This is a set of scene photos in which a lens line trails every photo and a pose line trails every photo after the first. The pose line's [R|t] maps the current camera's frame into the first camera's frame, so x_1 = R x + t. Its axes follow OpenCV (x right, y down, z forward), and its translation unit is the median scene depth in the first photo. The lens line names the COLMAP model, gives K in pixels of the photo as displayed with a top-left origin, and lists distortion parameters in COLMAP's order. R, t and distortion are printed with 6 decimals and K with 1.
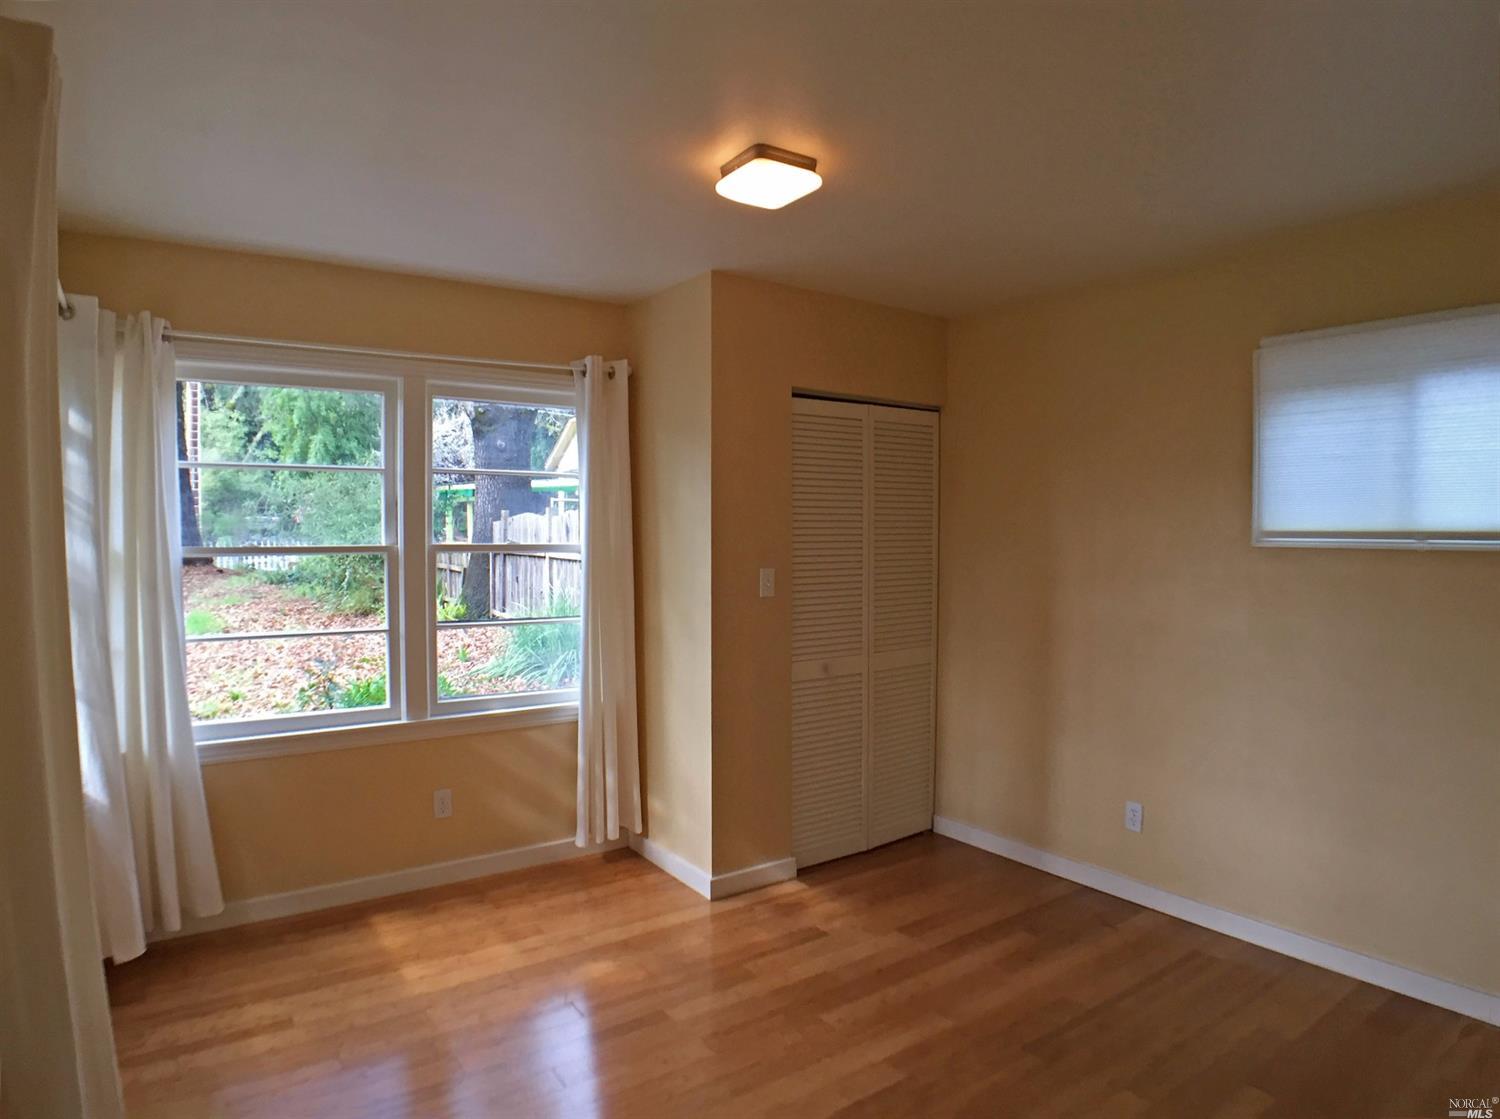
lens RADIAL K [[889.5, 0, 750.0], [0, 889.5, 559.5], [0, 0, 1]] dist [-0.109143, 0.022648]
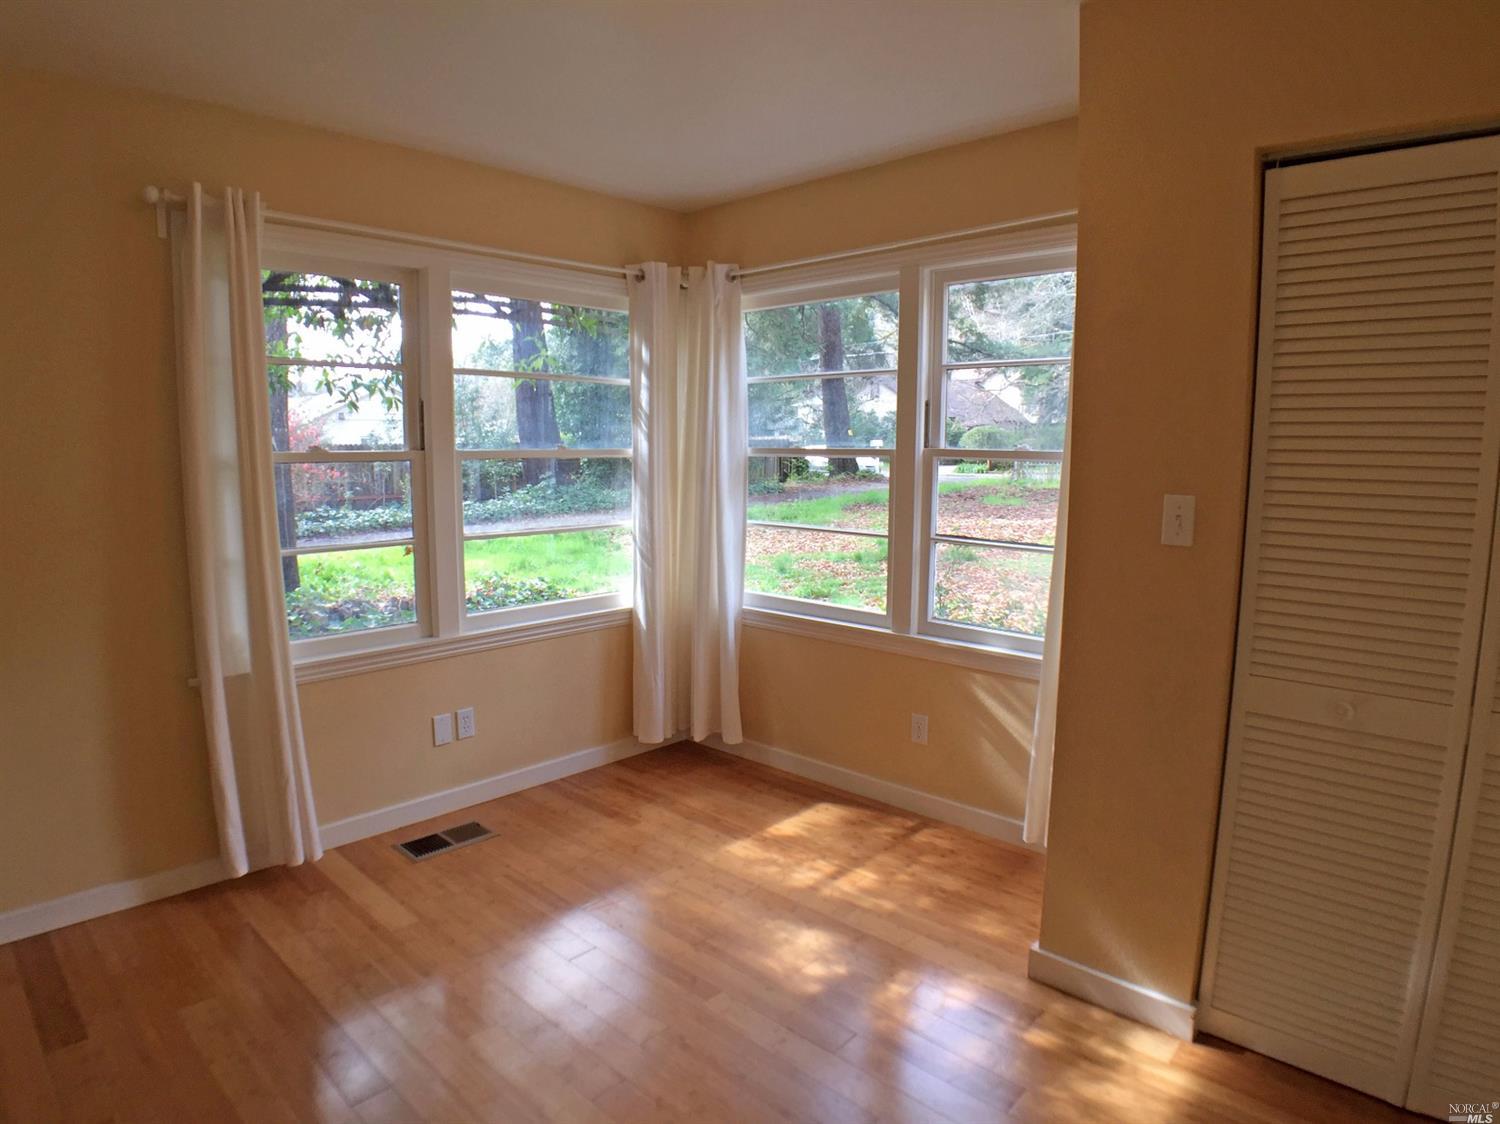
lens RADIAL K [[881.5, 0, 750.0], [0, 881.5, 562.0], [0, 0, 1]] dist [-0.107285, 0.019064]
pose [[0.203603, 0.123076, -0.971287, 0.568178], [-0.046441, 0.992165, 0.115986, 0.002075], [0.977951, 0.021493, 0.207723, 0.712198]]
